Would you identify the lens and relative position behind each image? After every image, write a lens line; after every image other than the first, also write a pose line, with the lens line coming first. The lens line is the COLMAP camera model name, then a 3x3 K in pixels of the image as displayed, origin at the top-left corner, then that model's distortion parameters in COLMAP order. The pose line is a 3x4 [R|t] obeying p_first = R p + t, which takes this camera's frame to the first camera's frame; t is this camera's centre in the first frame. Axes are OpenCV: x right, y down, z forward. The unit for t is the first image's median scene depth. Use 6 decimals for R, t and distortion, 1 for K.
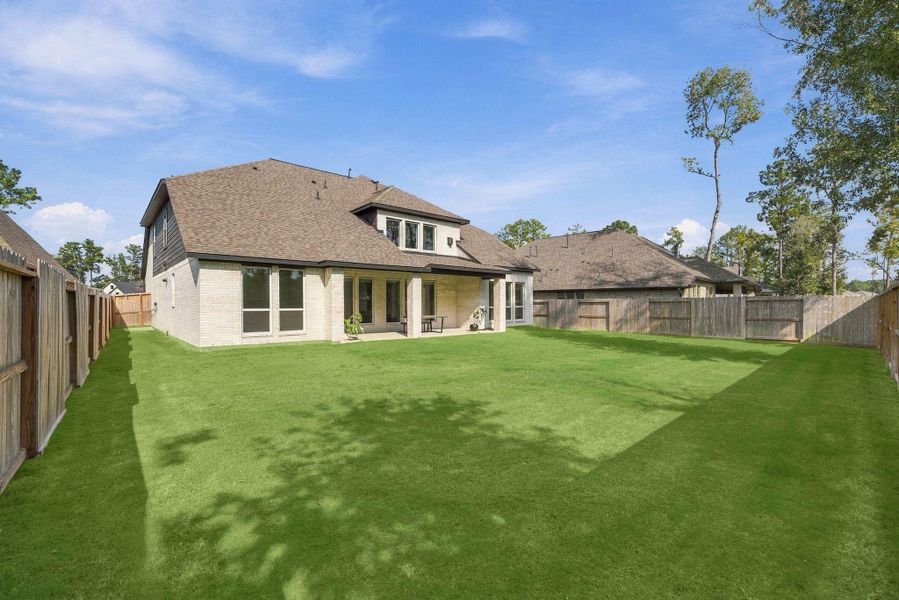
lens RADIAL K [[386.8, 0, 451.0], [0, 386.8, 302.5], [0, 0, 1]] dist [-0.000943, -0.000986]
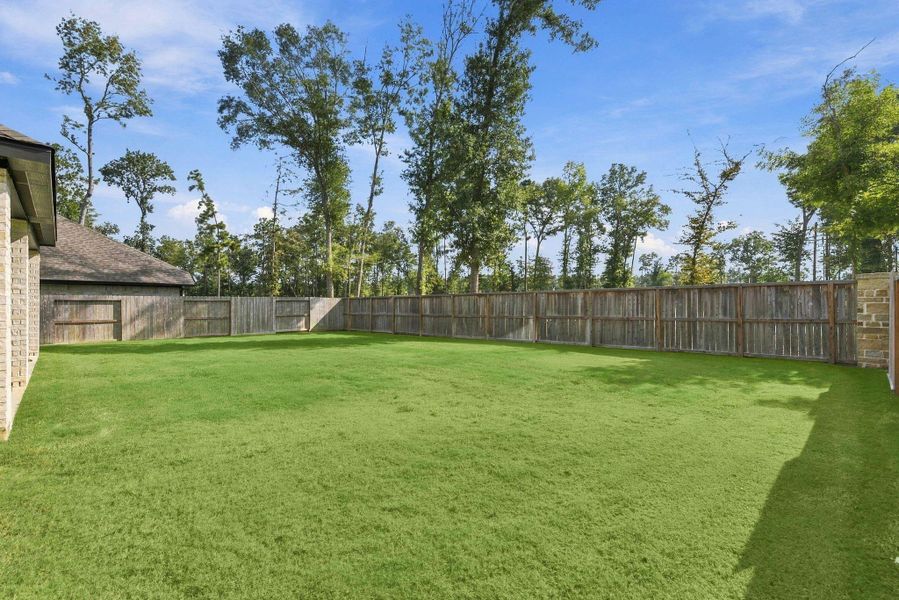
lens RADIAL K [[386.8, 0, 450.4], [0, 386.8, 301.8], [0, 0, 1]] dist [-0.000943, -0.000986]
pose [[-0.117680, 0.003721, 0.993045, -0.391766], [-0.006777, 0.999967, -0.004550, 0.000245], [-0.993028, -0.007266, -0.117650, 0.498934]]
